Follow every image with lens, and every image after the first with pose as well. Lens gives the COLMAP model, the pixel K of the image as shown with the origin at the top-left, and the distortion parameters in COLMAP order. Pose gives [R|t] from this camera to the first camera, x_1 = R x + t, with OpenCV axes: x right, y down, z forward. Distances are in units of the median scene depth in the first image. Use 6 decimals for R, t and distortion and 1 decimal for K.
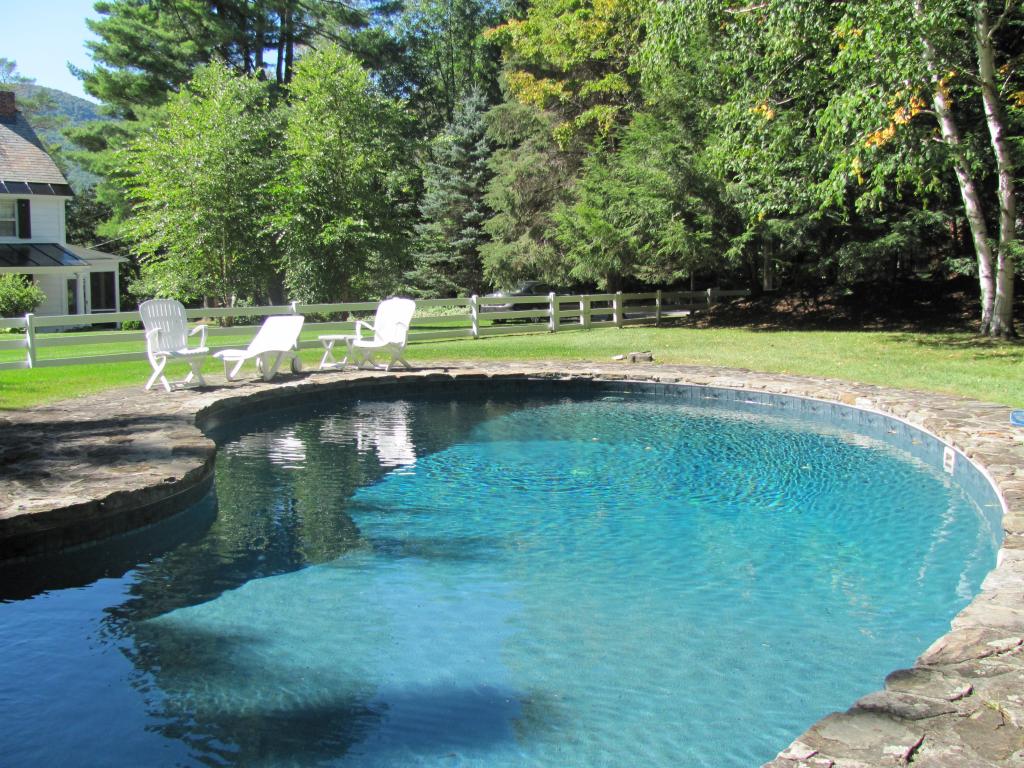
lens RADIAL K [[1076.1, 0, 526.4], [0, 1076.1, 387.5], [0, 0, 1]] dist [-0.213995, 0.267360]
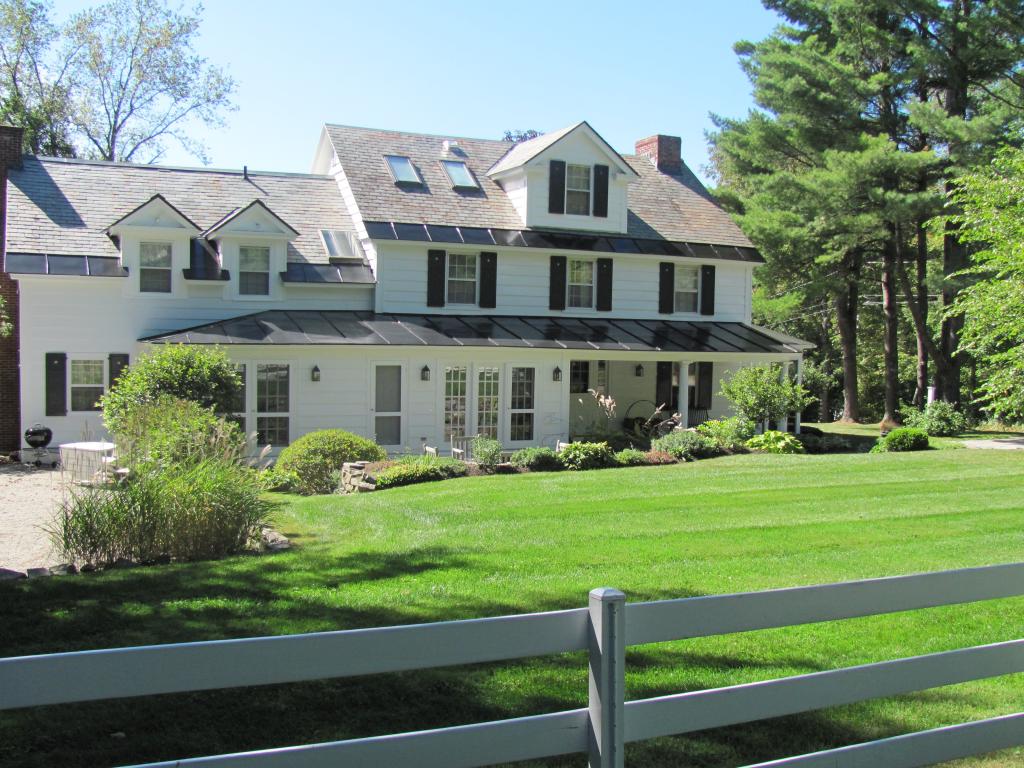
lens RADIAL K [[1076.1, 0, 526.4], [0, 1076.1, 387.5], [0, 0, 1]] dist [-0.213995, 0.267360]
pose [[0.917233, 0.031250, -0.397124, -0.284772], [-0.062888, 0.995776, -0.066893, -0.026909], [0.393356, 0.086331, 0.915324, 0.212163]]
